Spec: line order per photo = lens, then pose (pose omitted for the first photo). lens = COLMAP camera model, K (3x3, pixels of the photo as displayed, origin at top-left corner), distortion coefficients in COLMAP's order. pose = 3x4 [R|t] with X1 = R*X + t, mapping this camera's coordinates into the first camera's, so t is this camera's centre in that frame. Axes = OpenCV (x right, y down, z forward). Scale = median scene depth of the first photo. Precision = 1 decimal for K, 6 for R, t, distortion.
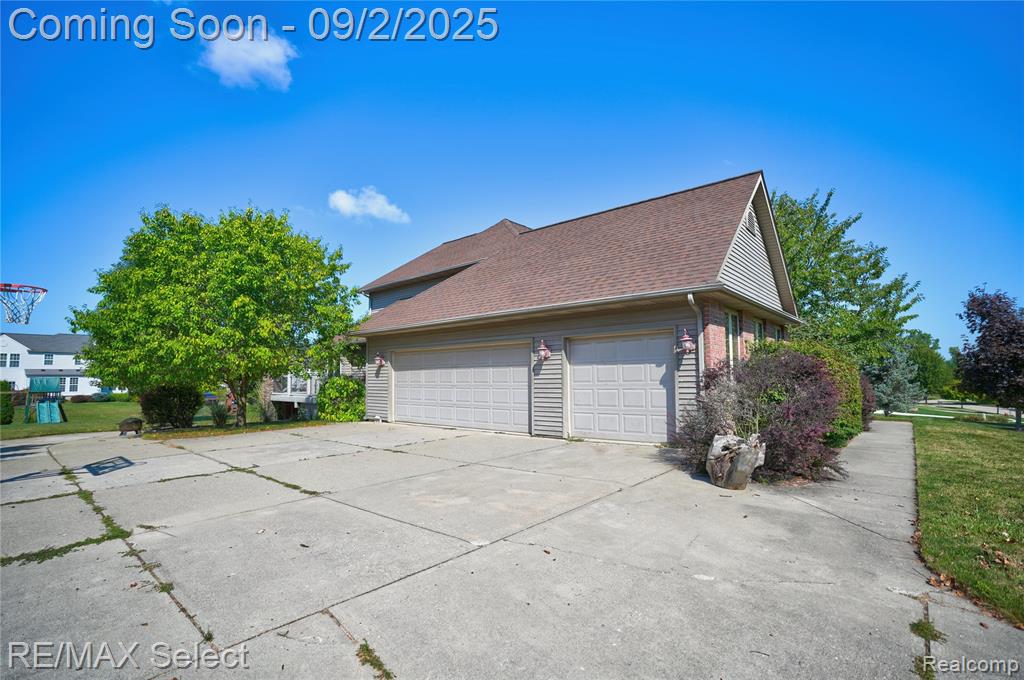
lens RADIAL K [[473.1, 0, 517.9], [0, 473.1, 336.1], [0, 0, 1]] dist [-0.053732, 0.014537]
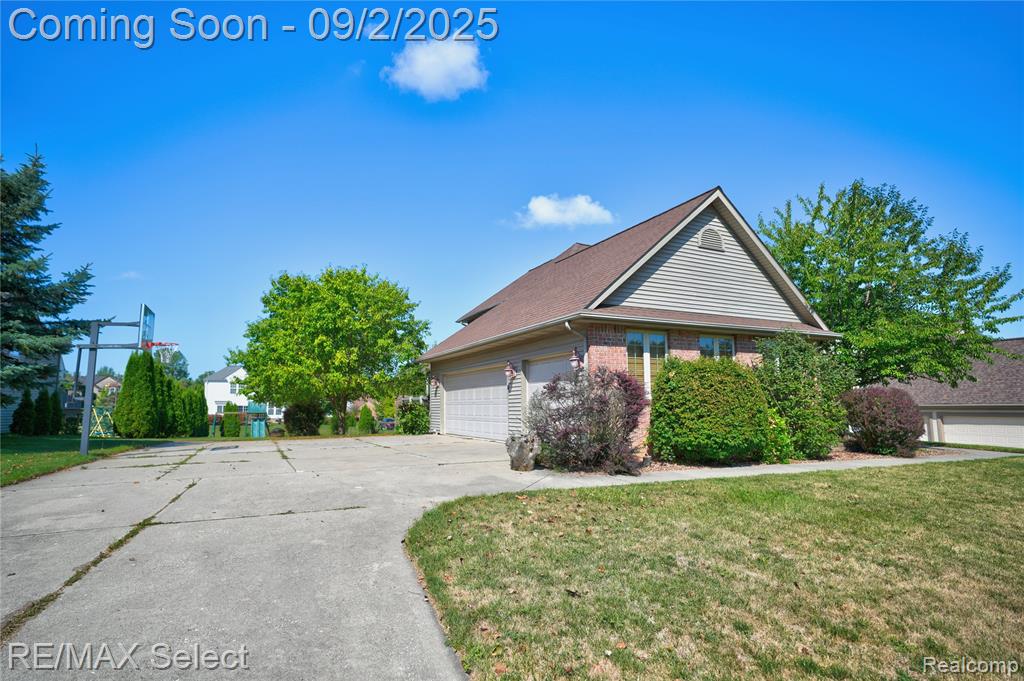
lens RADIAL K [[565.3, 0, 509.8], [0, 565.3, 341.6], [0, 0, 1]] dist [-0.004633, 0.001906]
pose [[0.905270, -0.041941, -0.422761, 0.574030], [0.030897, 0.998979, -0.032945, 0.002447], [0.423711, 0.016762, 0.905642, -0.254492]]
